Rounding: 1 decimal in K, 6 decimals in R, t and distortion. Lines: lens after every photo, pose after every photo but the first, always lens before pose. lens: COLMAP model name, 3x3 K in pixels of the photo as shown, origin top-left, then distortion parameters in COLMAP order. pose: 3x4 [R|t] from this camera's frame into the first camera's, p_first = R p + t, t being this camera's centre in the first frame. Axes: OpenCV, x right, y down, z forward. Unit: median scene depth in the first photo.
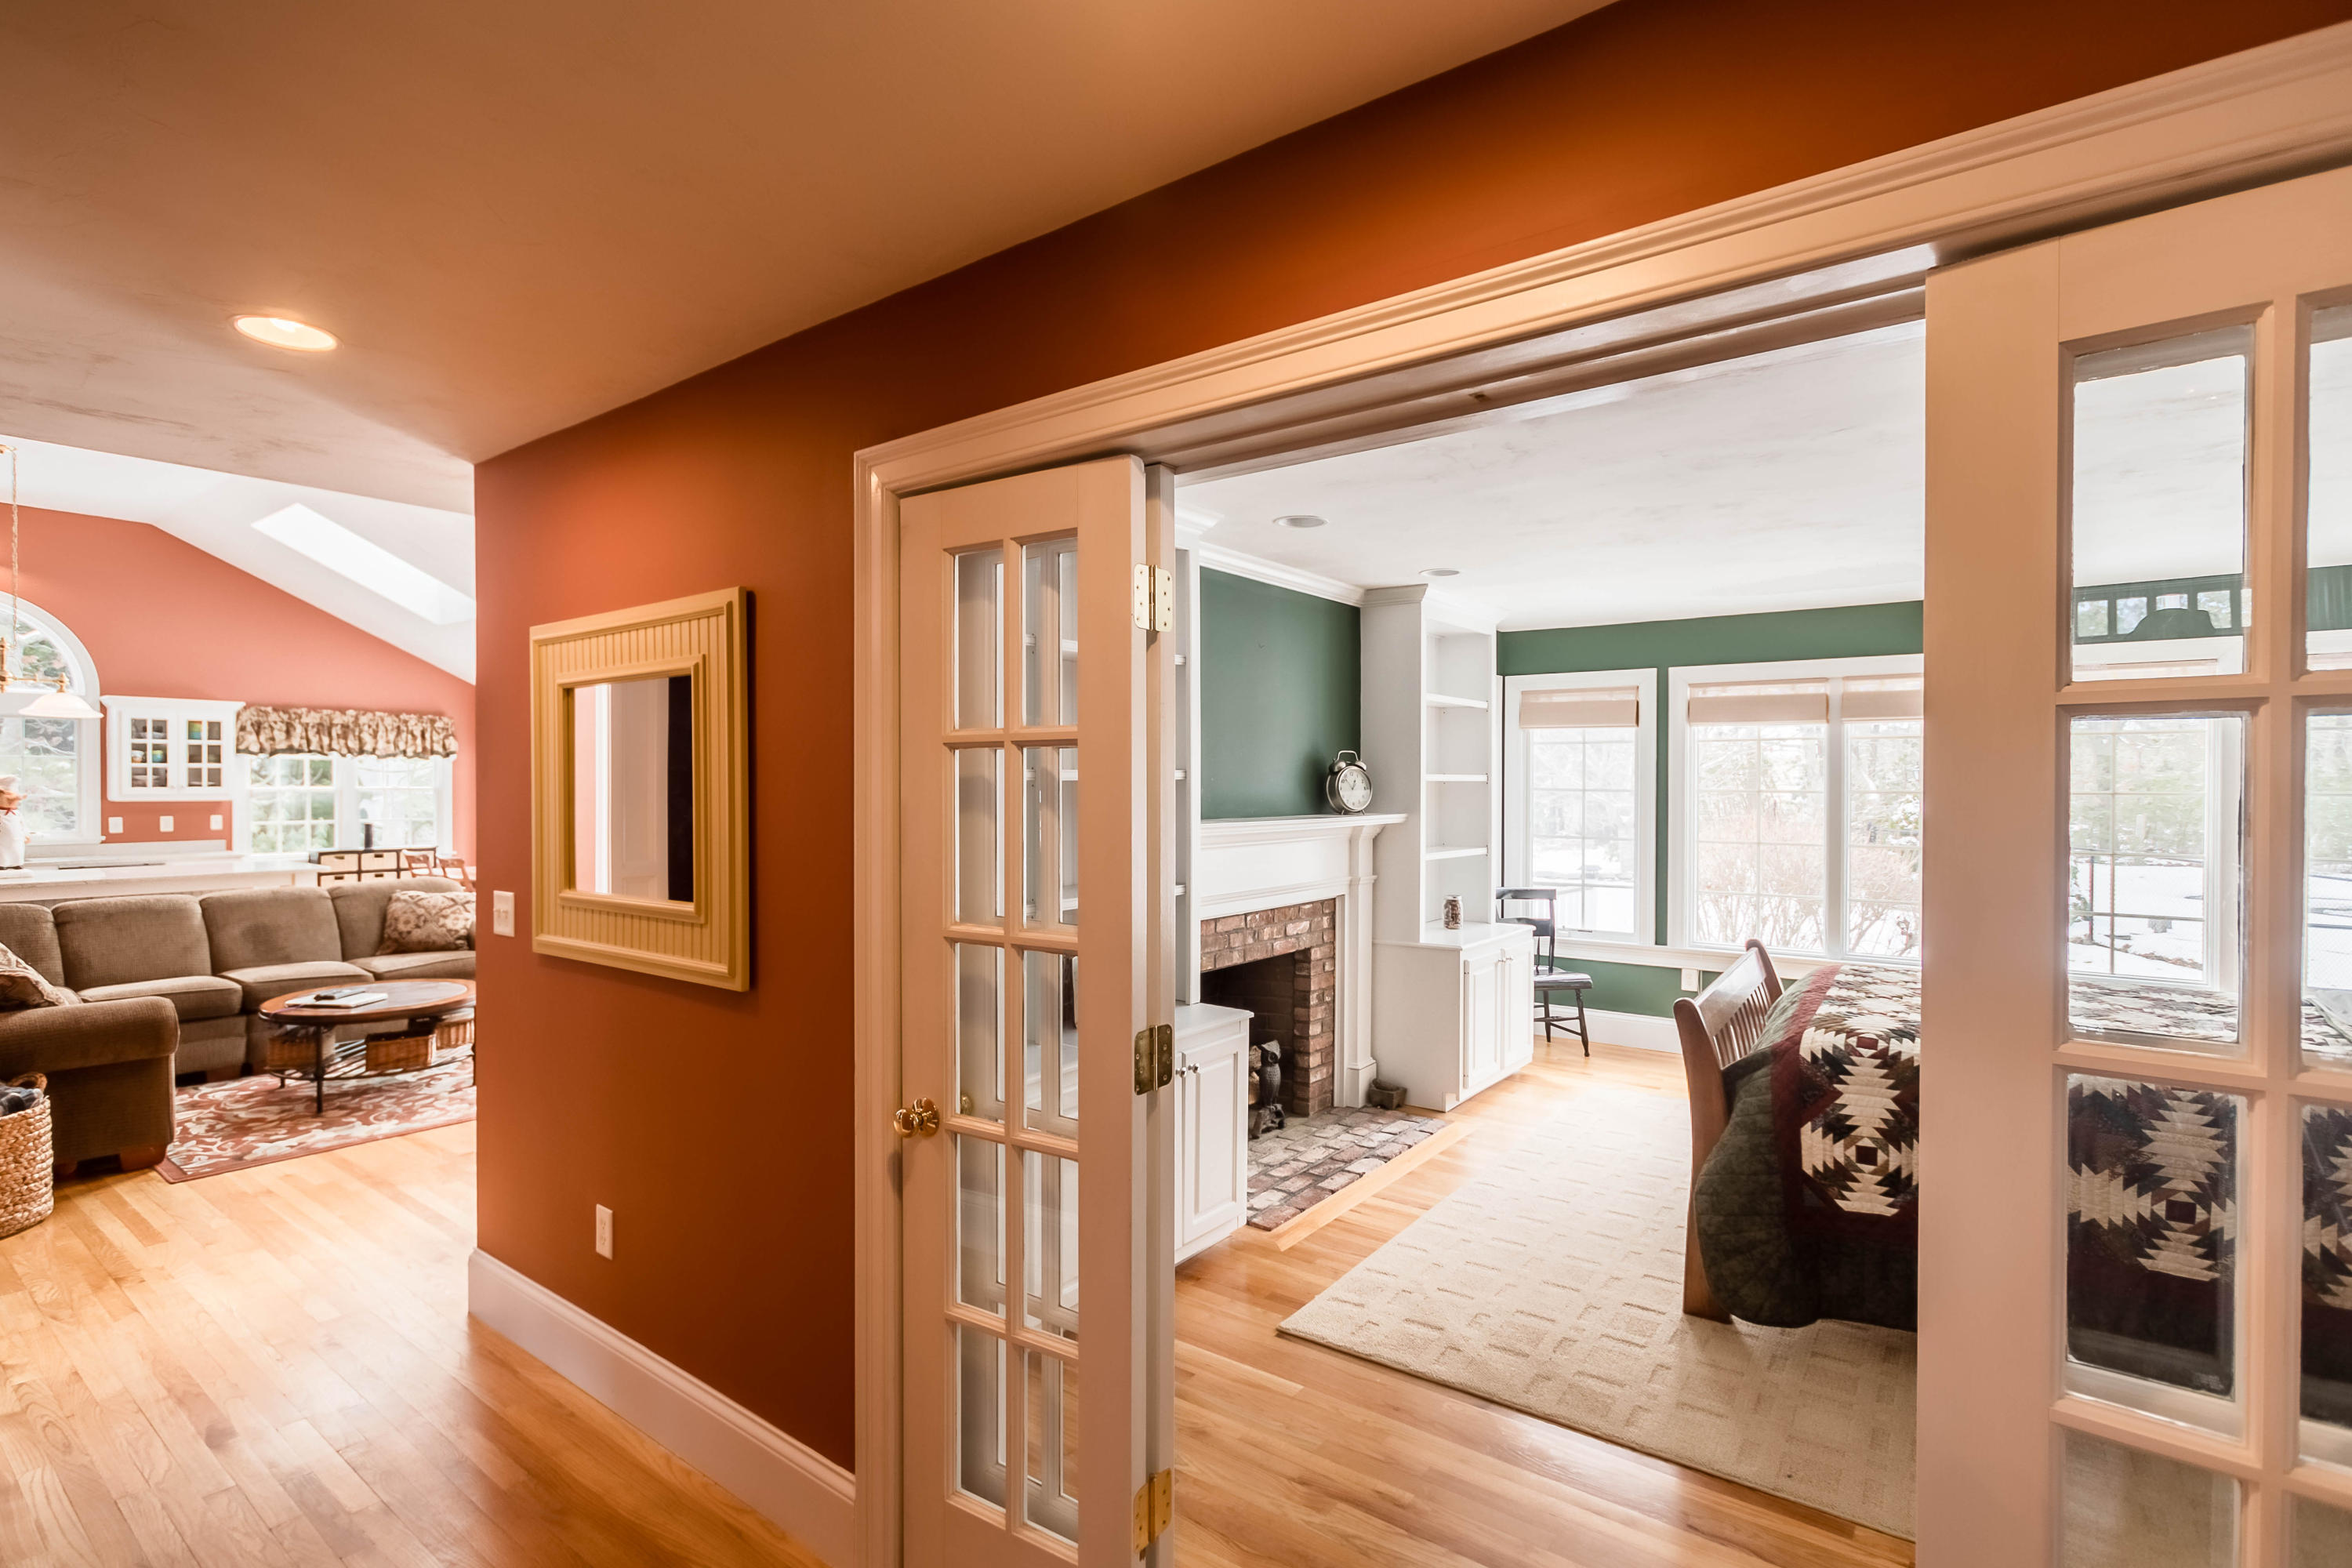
lens RADIAL K [[1108.5, 0, 1176.0], [0, 1108.5, 784.0], [0, 0, 1]] dist [0.003080, 0.000972]
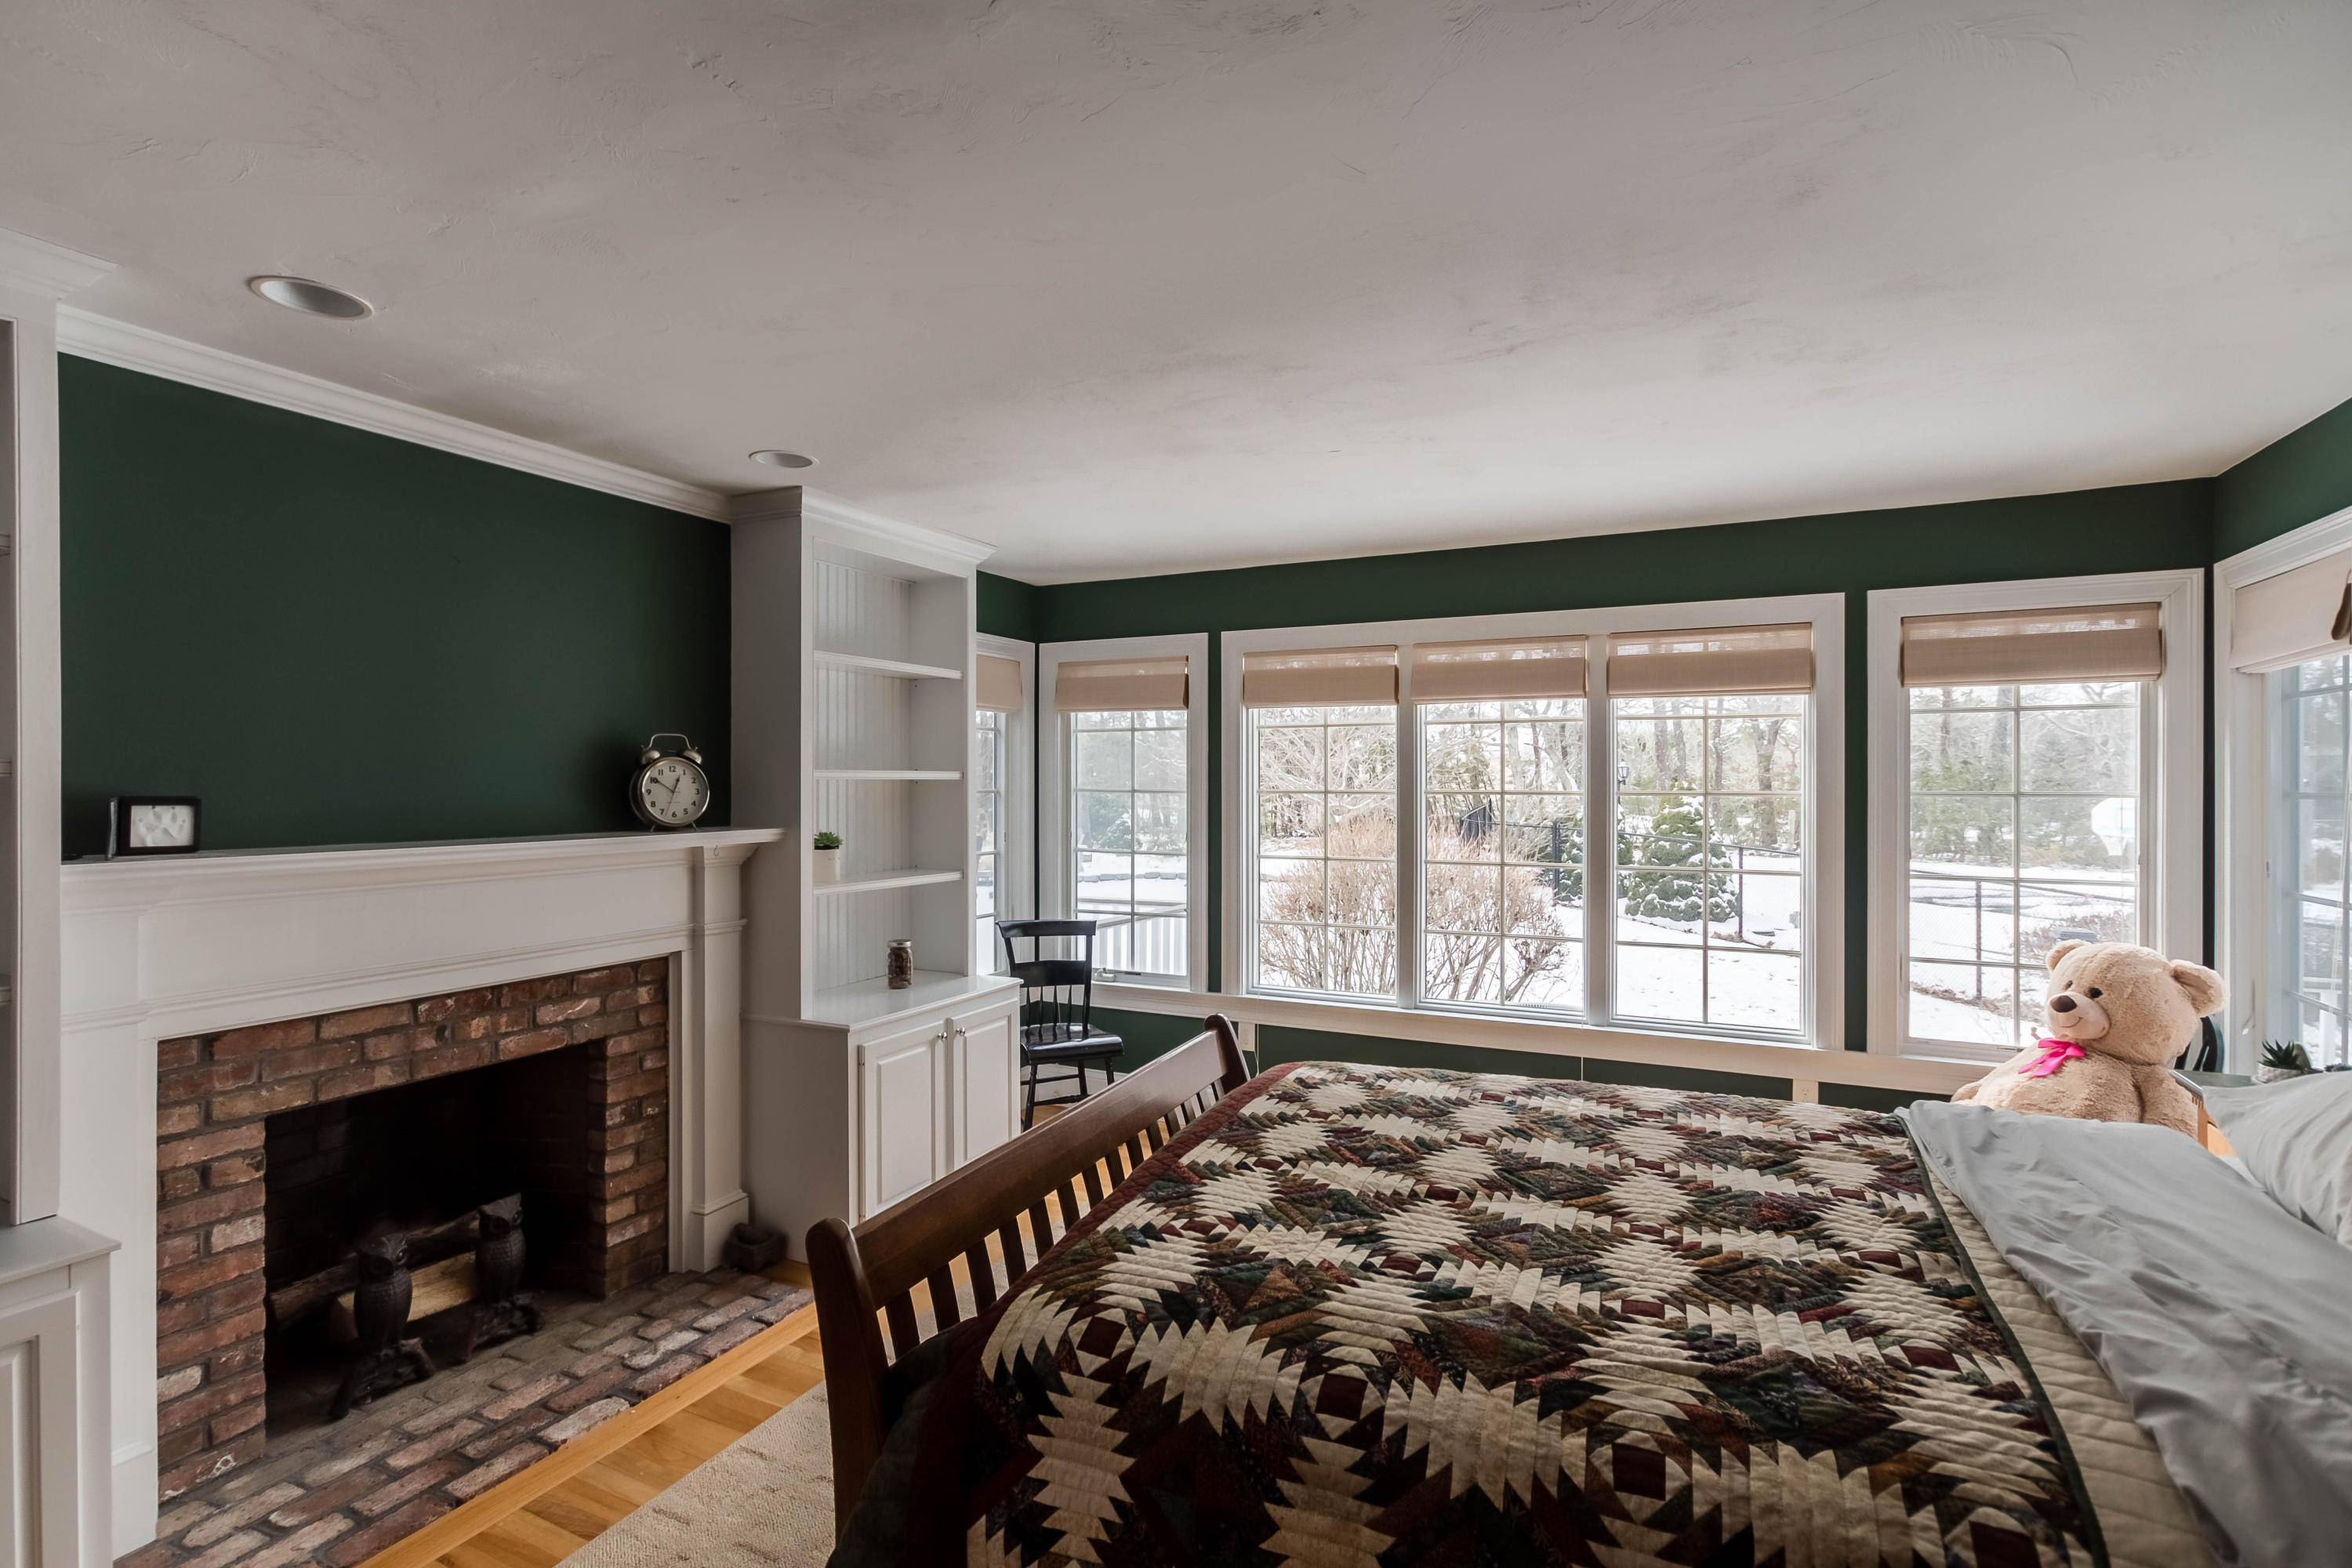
lens RADIAL K [[1150.6, 0, 1121.9], [0, 1150.6, 784.0], [0, 0, 1]] dist [0.030181, 0.000594]
pose [[0.986569, 0.000197, 0.163344, 0.311770], [-0.000895, 0.999991, 0.004198, -0.003410], [-0.163341, -0.004288, 0.986560, 0.288695]]
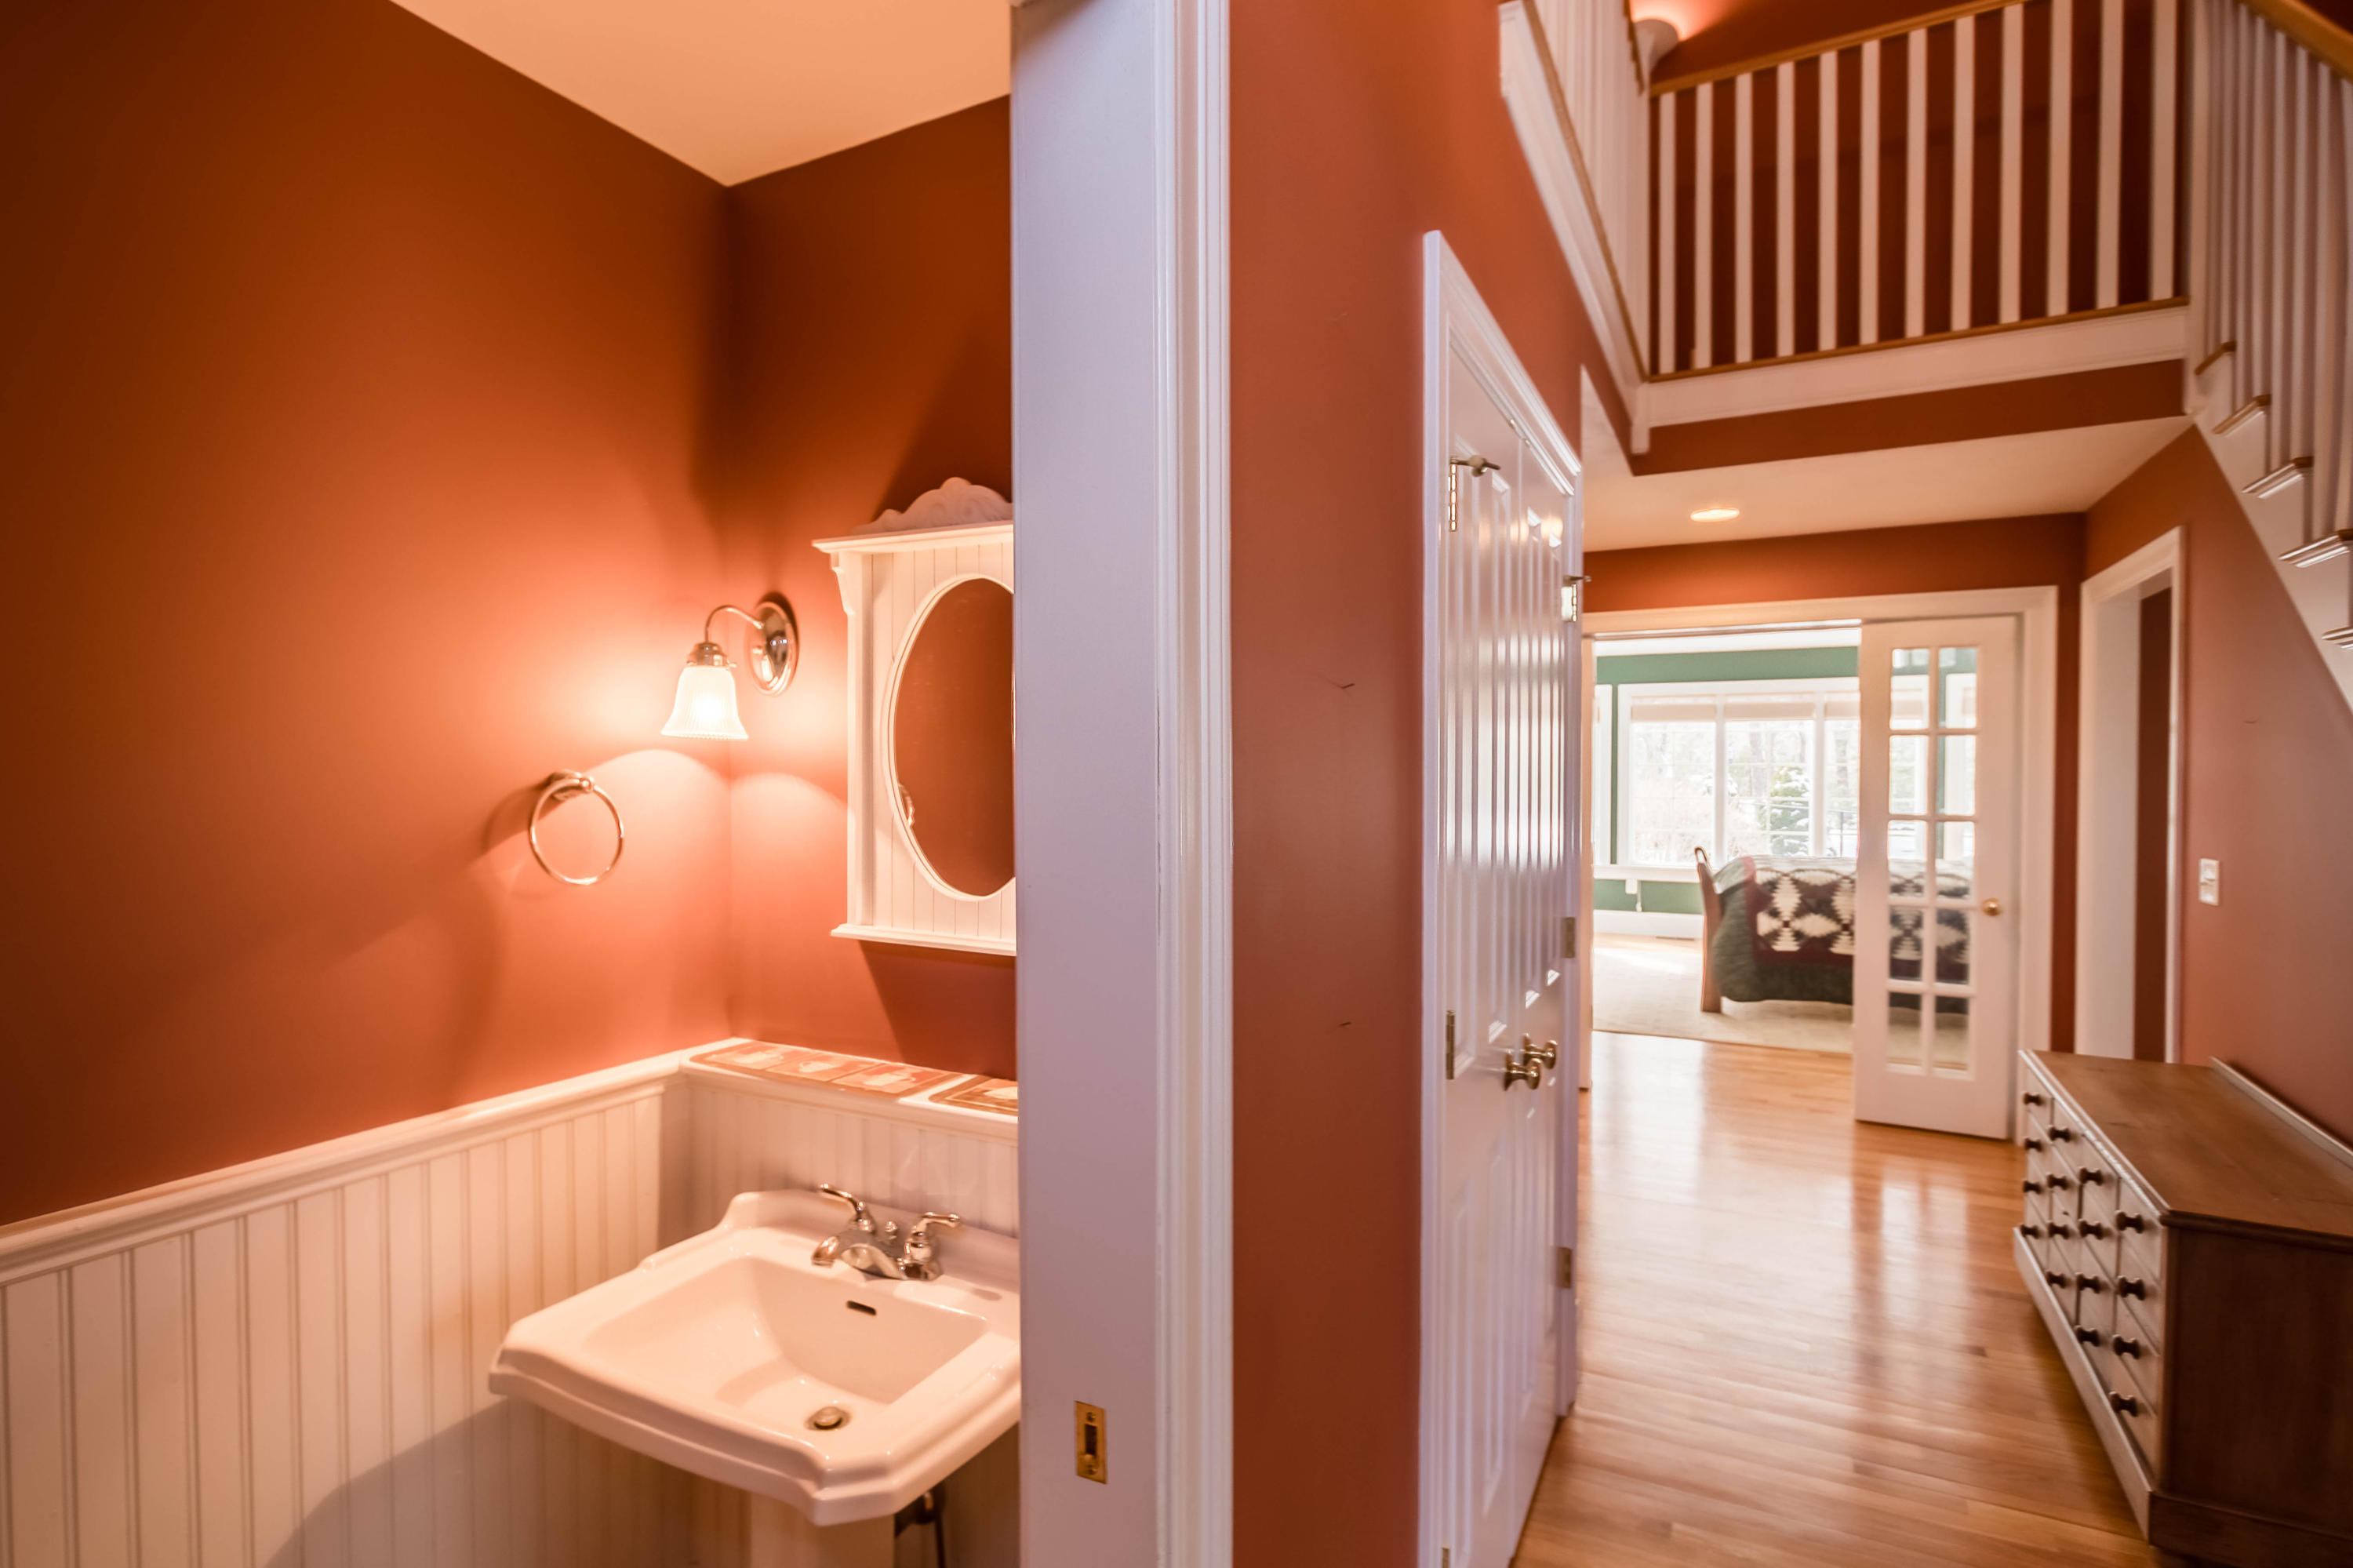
lens RADIAL K [[1138.6, 0, 1176.7], [0, 1138.6, 796.6], [0, 0, 1]] dist [-0.028627, 0.001111]
pose [[0.986118, -0.009788, 0.165756, -0.526716], [0.005902, 0.999696, 0.023923, 0.010339], [-0.165940, -0.022612, 0.985877, -0.562858]]
